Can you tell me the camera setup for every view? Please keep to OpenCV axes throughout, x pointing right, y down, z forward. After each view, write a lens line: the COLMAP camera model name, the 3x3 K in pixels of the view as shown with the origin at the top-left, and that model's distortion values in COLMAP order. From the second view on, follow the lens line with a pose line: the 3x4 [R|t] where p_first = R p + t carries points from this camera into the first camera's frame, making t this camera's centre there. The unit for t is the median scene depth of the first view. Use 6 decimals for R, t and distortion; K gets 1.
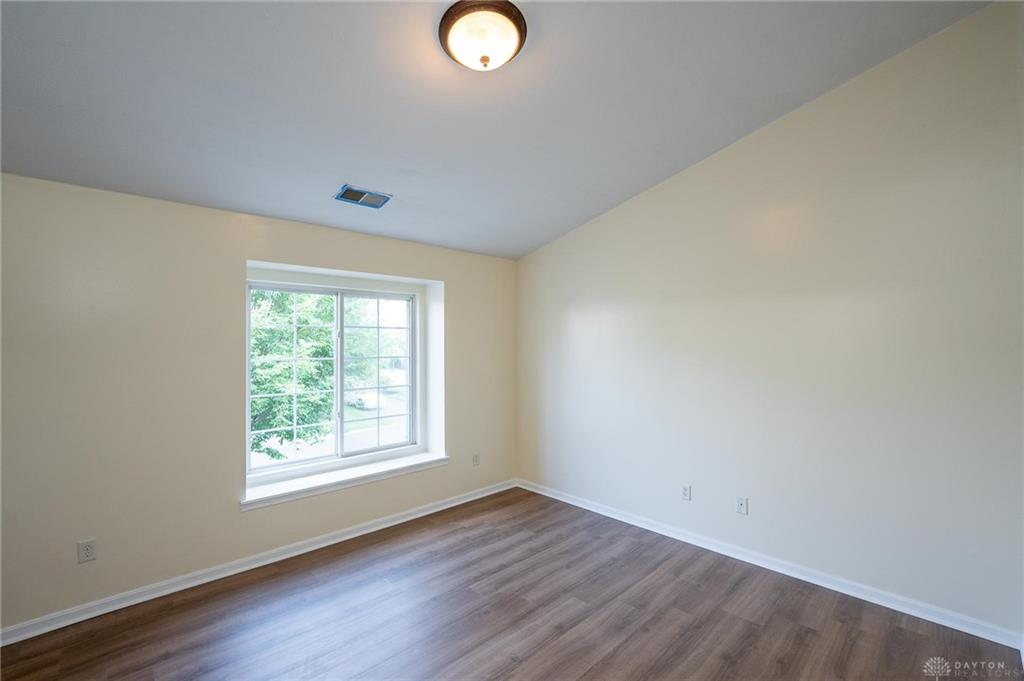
lens RADIAL K [[448.4, 0, 508.9], [0, 448.4, 342.9], [0, 0, 1]] dist [-0.013421, 0.000004]
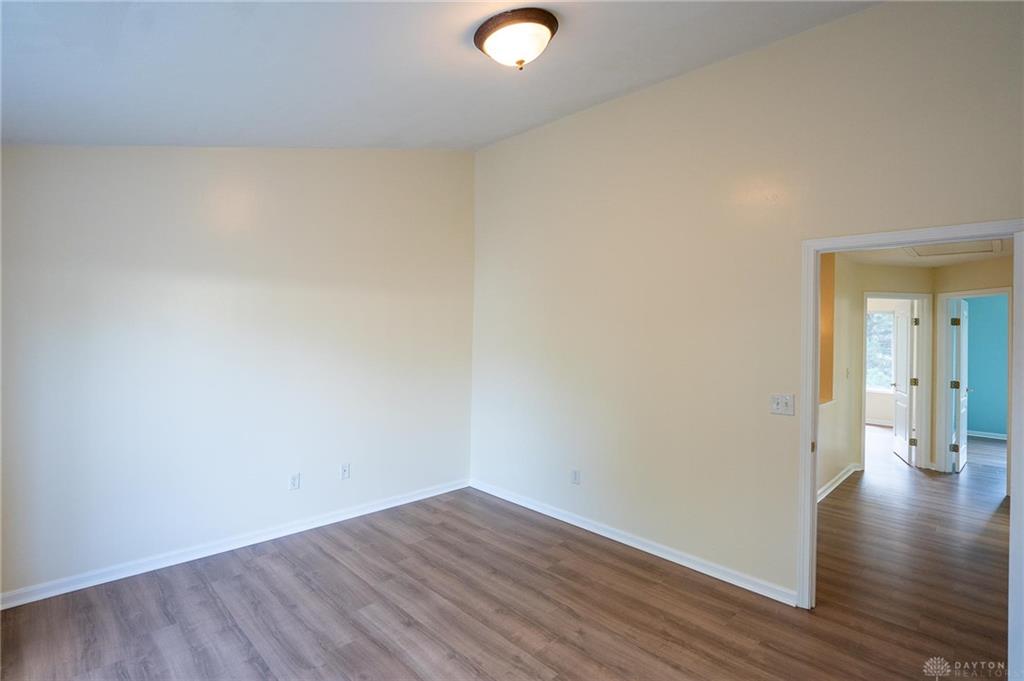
lens RADIAL K [[479.2, 0, 505.3], [0, 479.2, 332.1], [0, 0, 1]] dist [-0.011360, 0.001123]
pose [[-0.016776, 0.004514, 0.999849, -0.712647], [-0.024586, 0.999686, -0.004926, 0.007528], [-0.999557, -0.024665, -0.016660, 0.638030]]
